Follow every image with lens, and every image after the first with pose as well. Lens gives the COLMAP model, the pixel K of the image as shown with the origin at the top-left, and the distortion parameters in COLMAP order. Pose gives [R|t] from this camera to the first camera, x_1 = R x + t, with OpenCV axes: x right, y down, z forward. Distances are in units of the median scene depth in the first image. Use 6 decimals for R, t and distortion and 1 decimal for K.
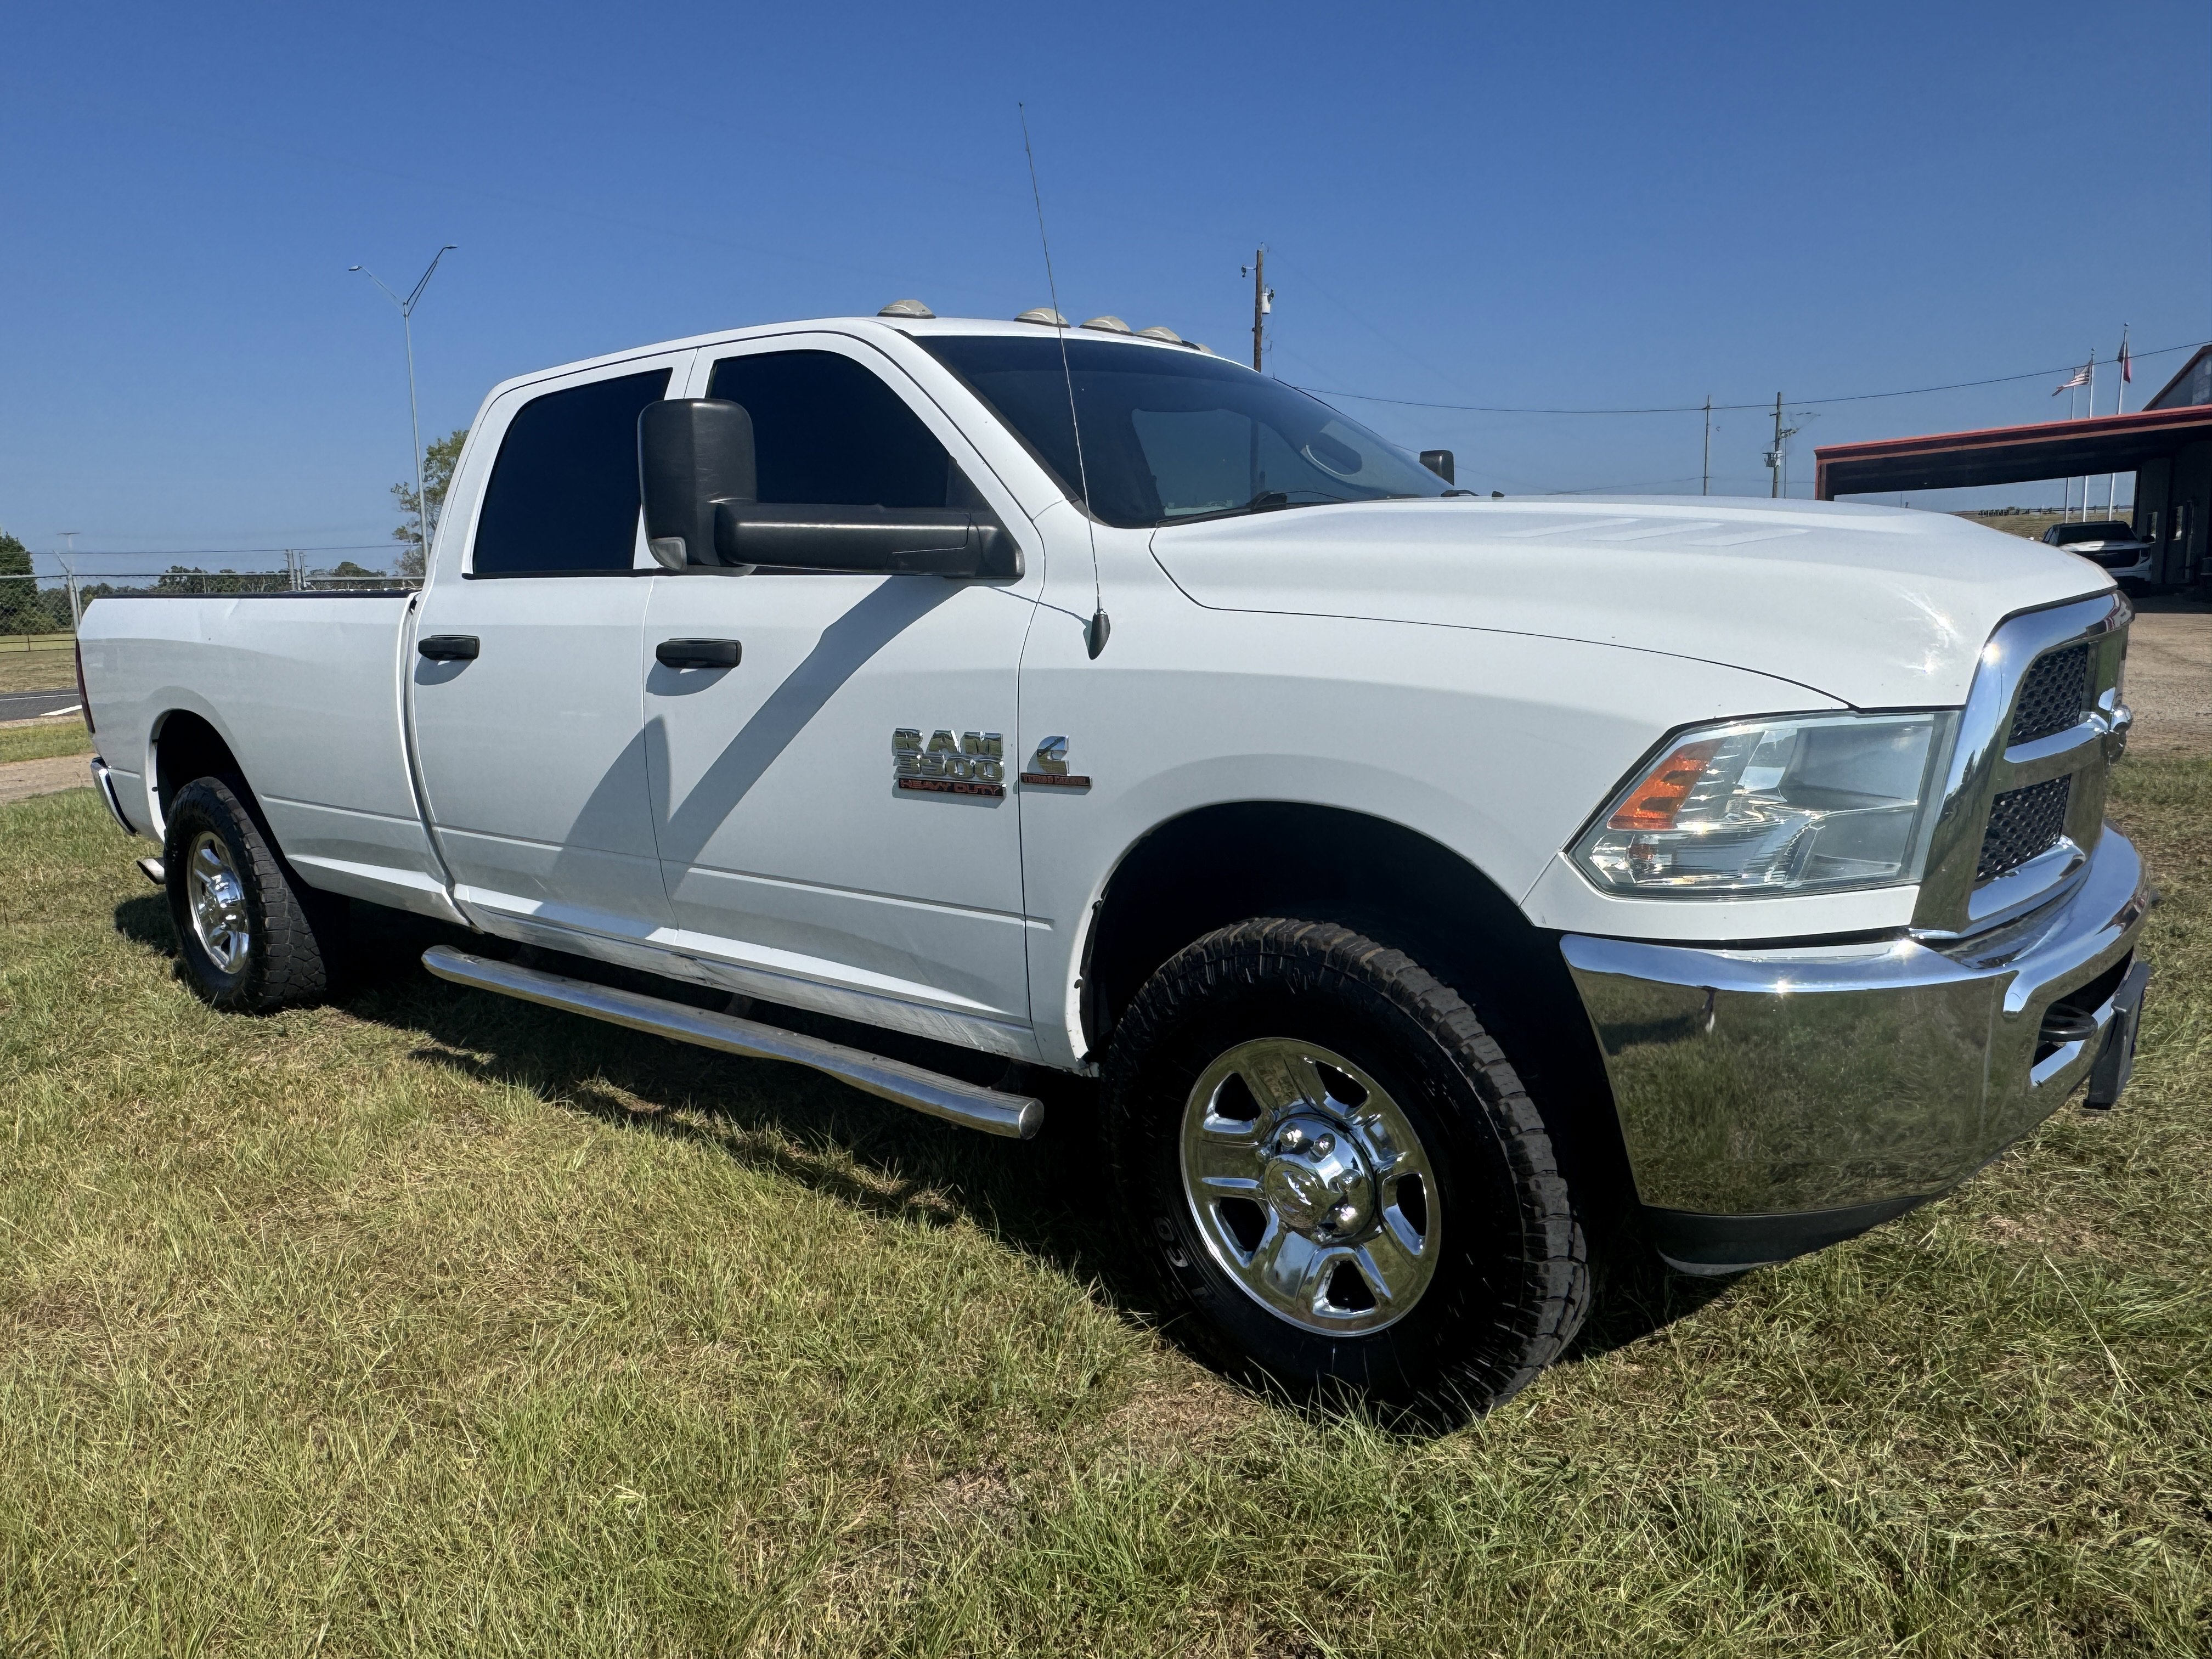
lens RADIAL K [[1563.5, 0, 1103.4], [0, 1563.5, 833.6], [0, 0, 1]] dist [0.002119, 0.002337]
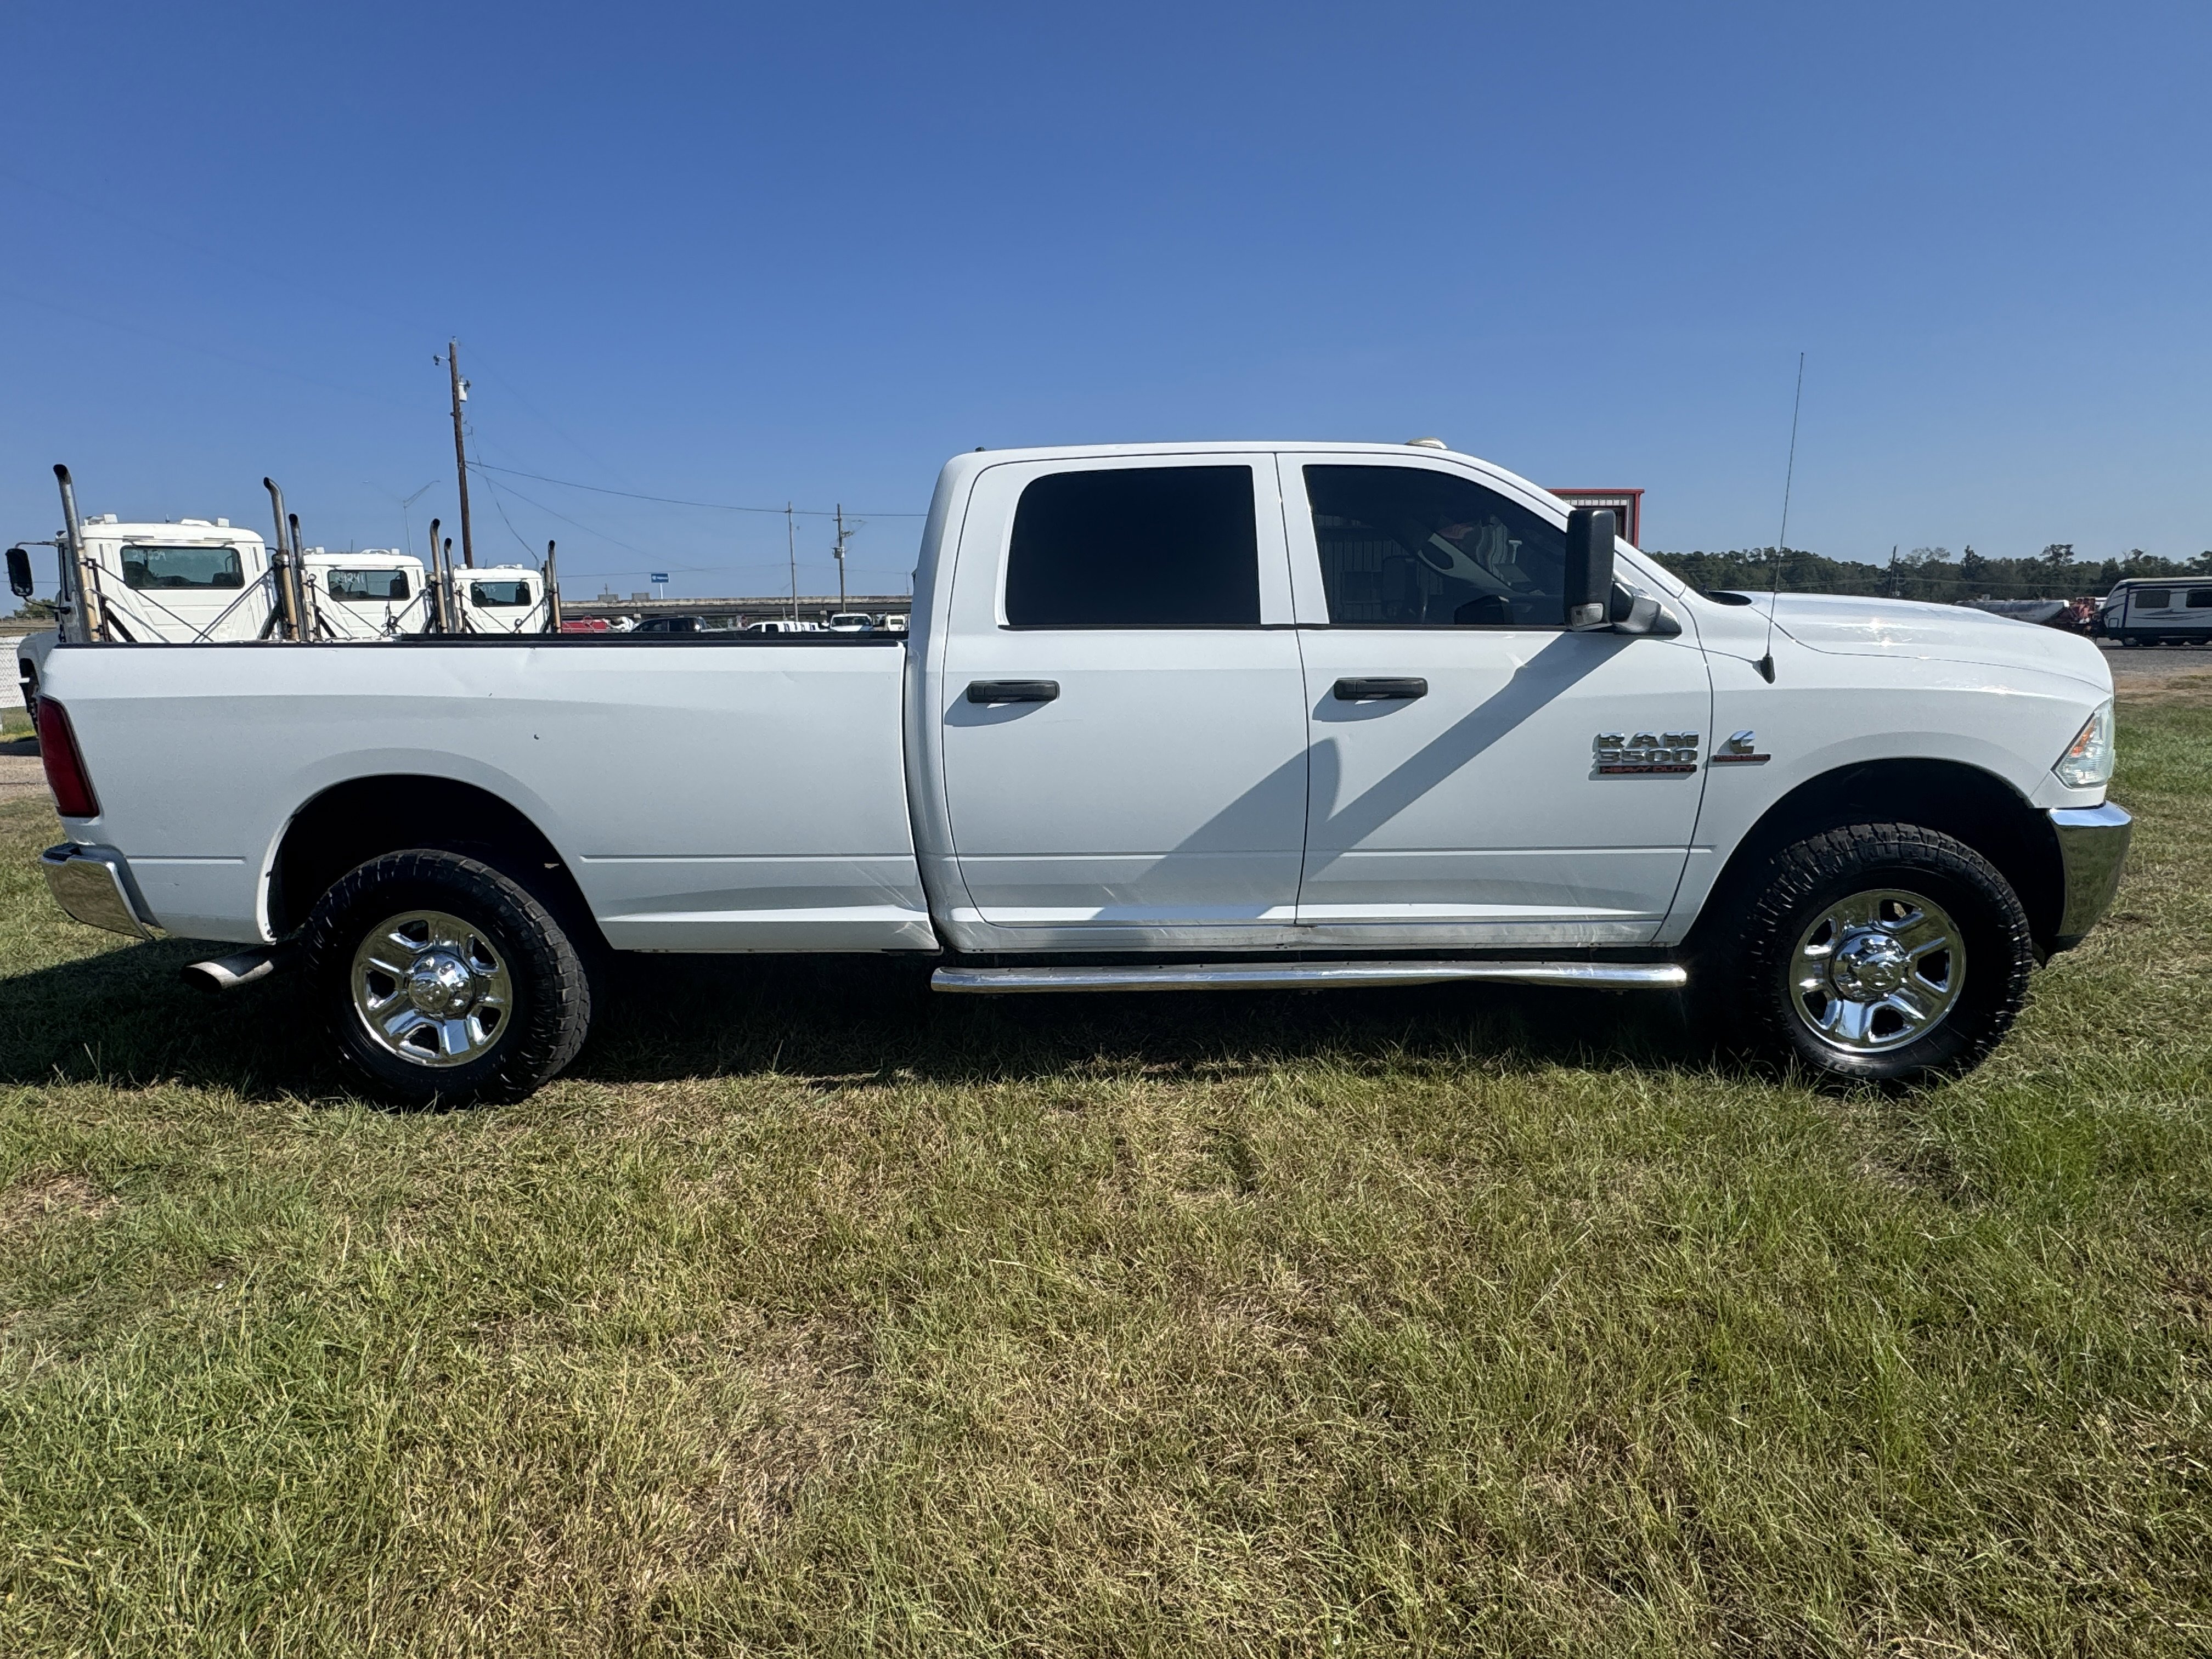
lens RADIAL K [[1221.0, 0, 1101.2], [0, 1221.0, 827.8], [0, 0, 1]] dist [0.003870, 0.000349]
pose [[0.777056, -0.088399, 0.623193, -1.075161], [0.093475, 0.995317, 0.024631, -0.044254], [-0.622451, 0.039113, 0.781681, 0.333466]]
